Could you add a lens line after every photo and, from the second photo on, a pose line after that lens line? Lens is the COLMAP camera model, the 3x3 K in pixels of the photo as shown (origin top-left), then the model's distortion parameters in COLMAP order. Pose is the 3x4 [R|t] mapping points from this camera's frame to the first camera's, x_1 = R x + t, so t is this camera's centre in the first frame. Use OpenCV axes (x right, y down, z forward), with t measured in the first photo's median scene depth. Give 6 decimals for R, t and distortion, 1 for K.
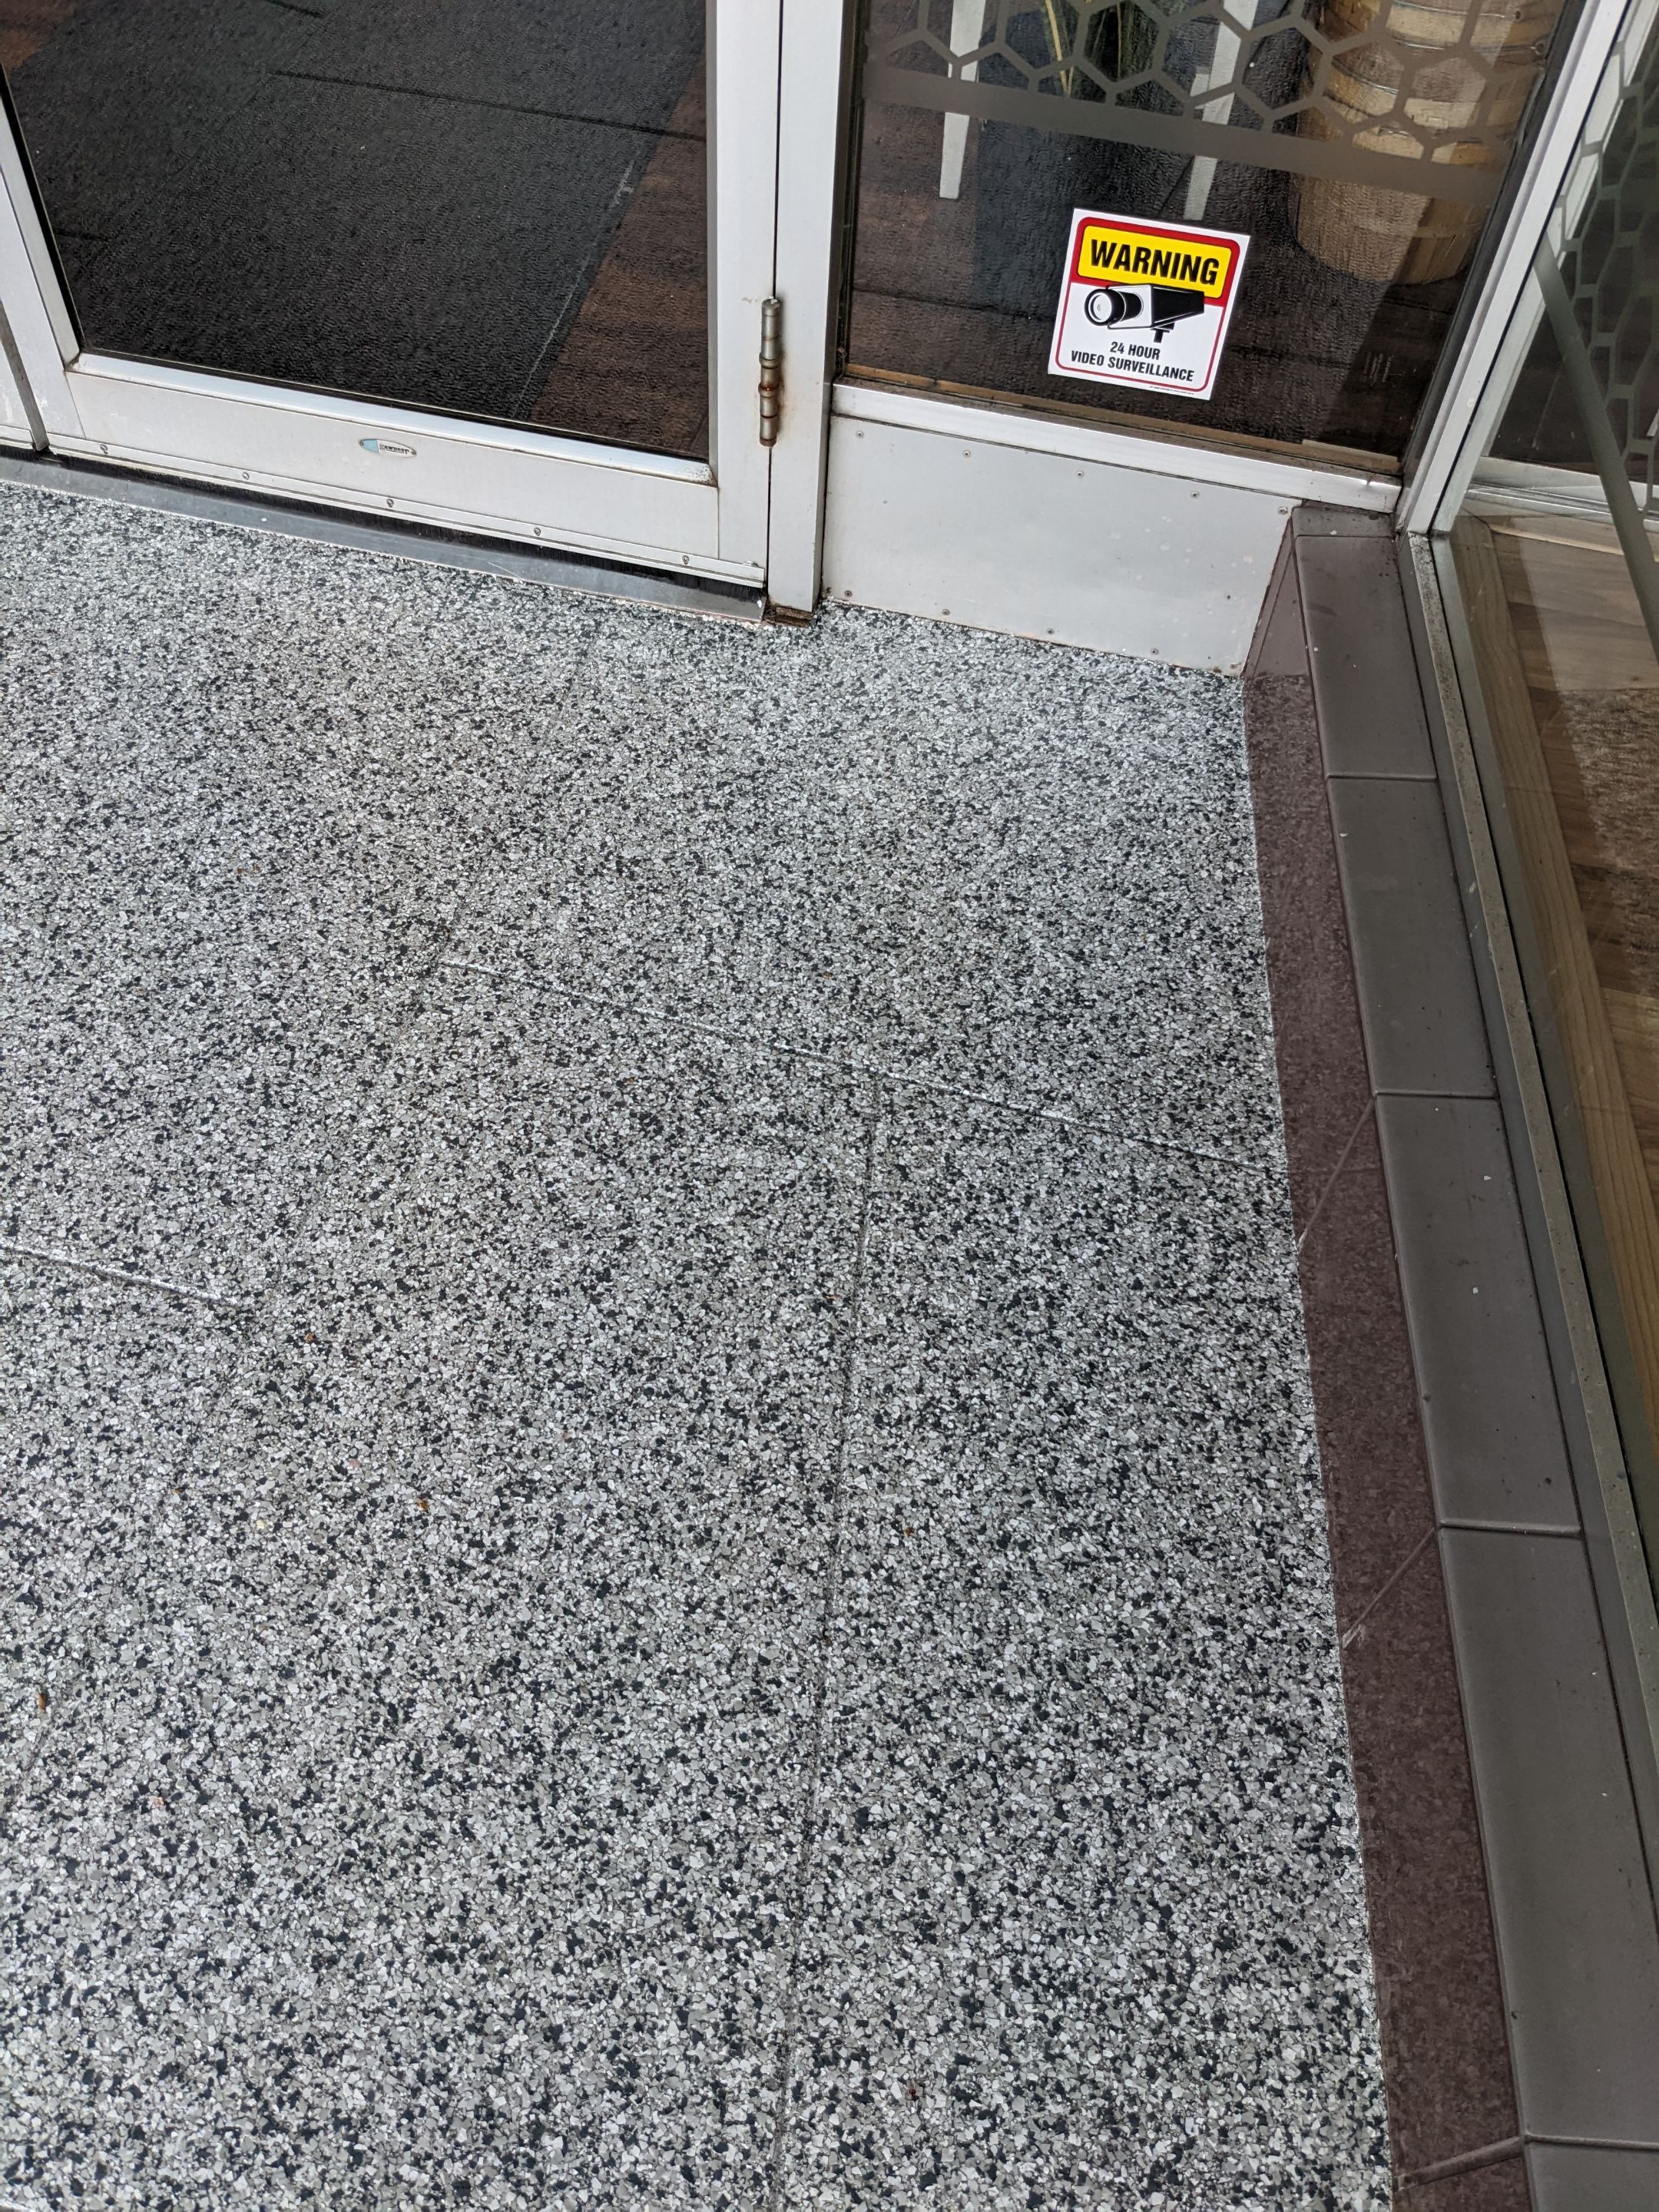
lens RADIAL K [[1732.5, 0, 789.0], [0, 1732.5, 1098.3], [0, 0, 1]] dist [0.053725, -0.091983]
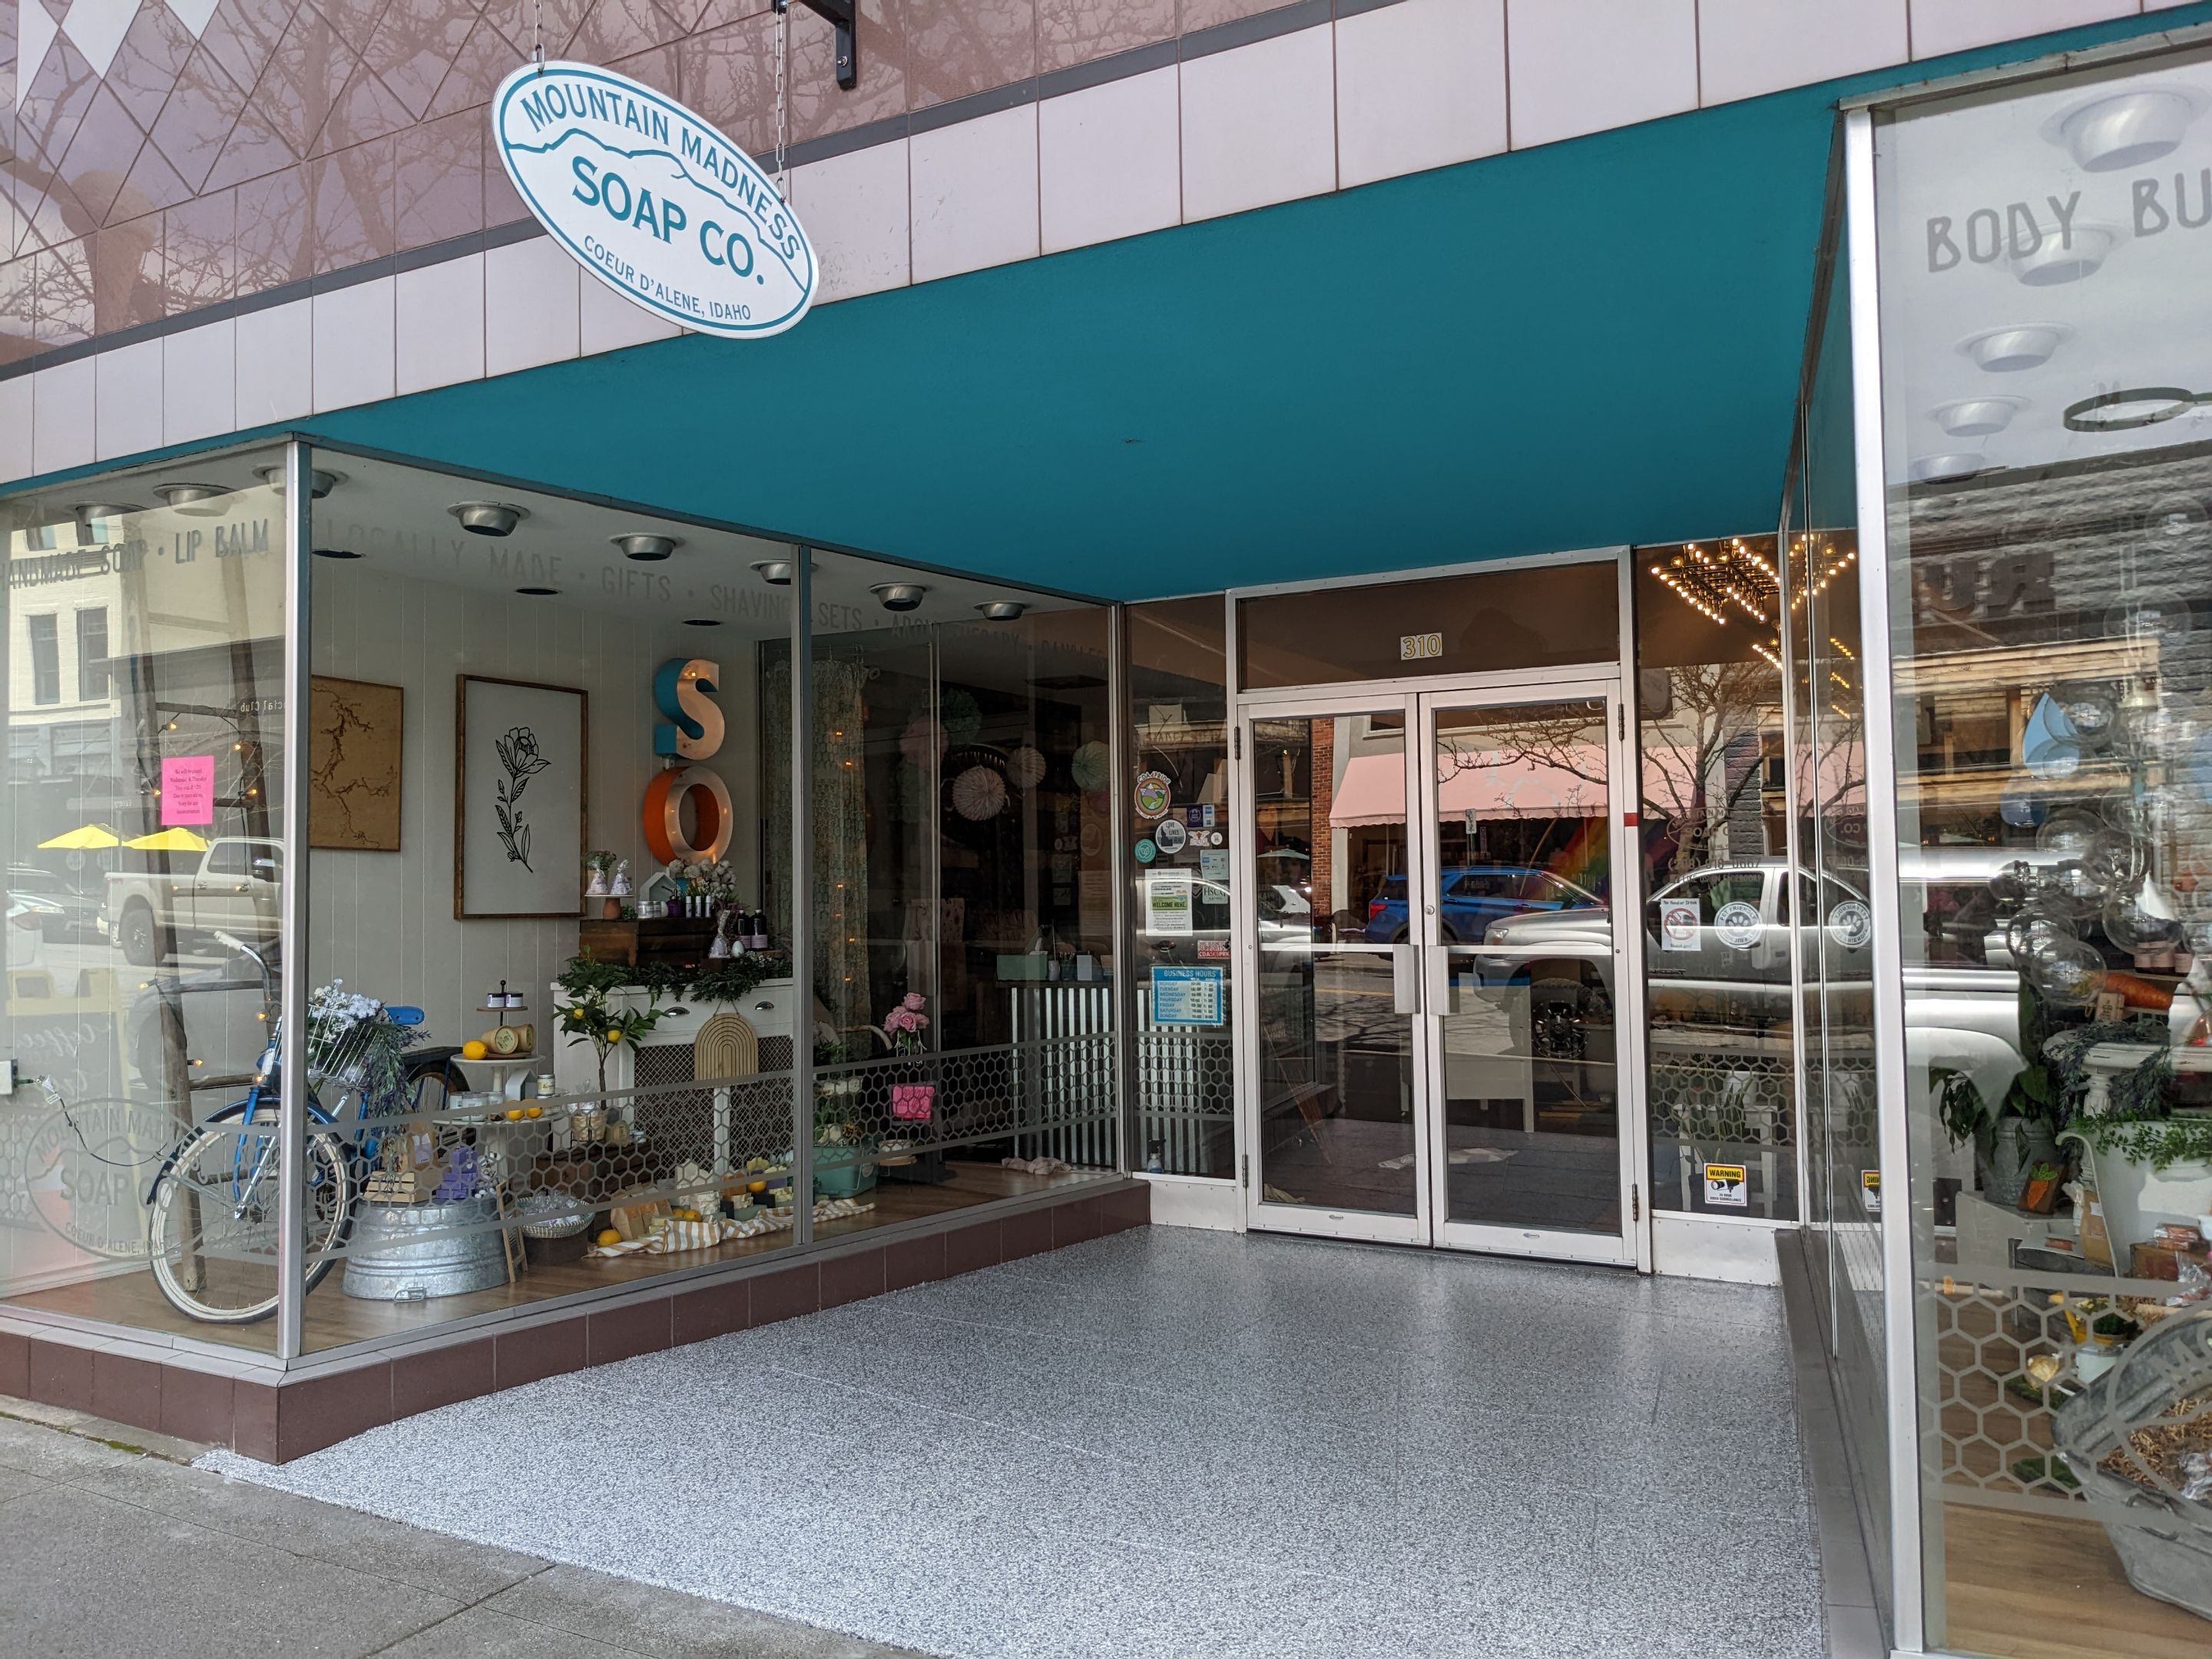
lens RADIAL K [[1836.0, 0, 1097.9], [0, 1836.0, 838.9], [0, 0, 1]] dist [0.027845, -0.052427]
pose [[0.960926, -0.050622, -0.272136, -0.002479], [-0.194178, 0.577373, -0.793054, 2.861841], [0.197270, 0.814909, 0.544984, -2.389676]]
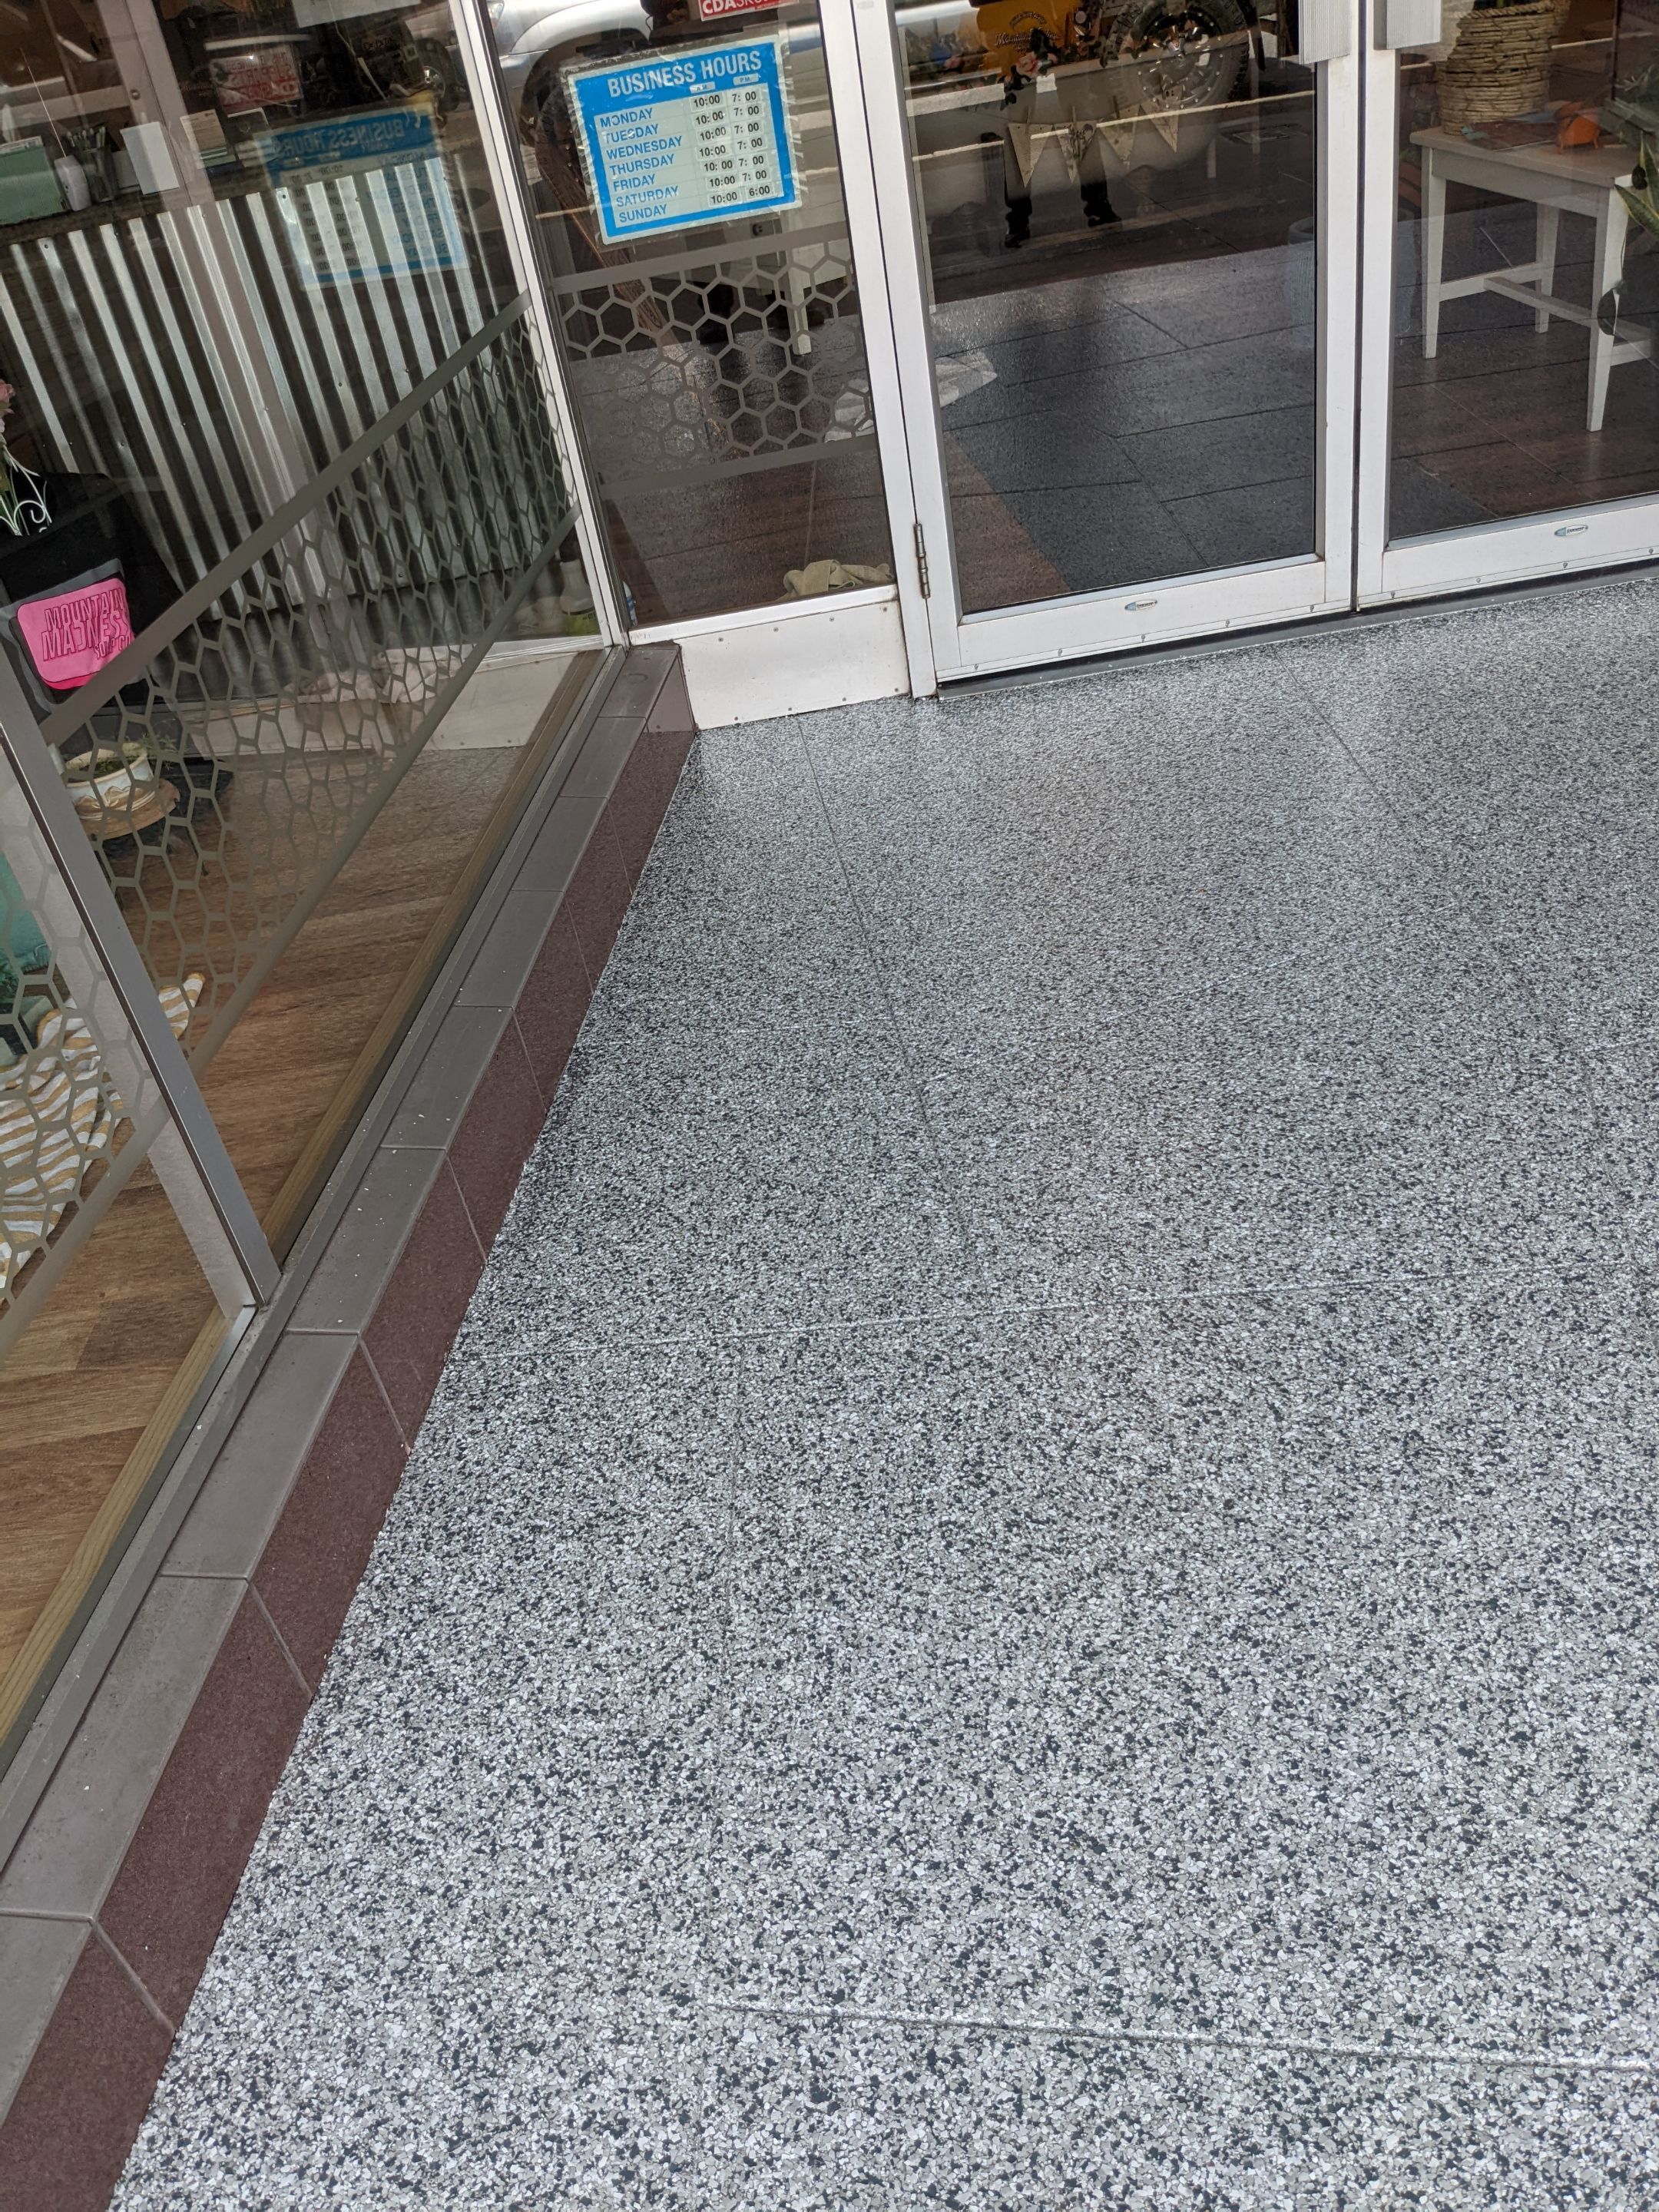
lens RADIAL K [[1732.5, 0, 802.4], [0, 1732.5, 1122.5], [0, 0, 1]] dist [0.053725, -0.091983]
pose [[0.939076, -0.318938, 0.128125, -1.629445], [0.343323, 0.888120, -0.305570, 0.532959], [-0.016332, 0.330941, 0.943510, -0.591550]]
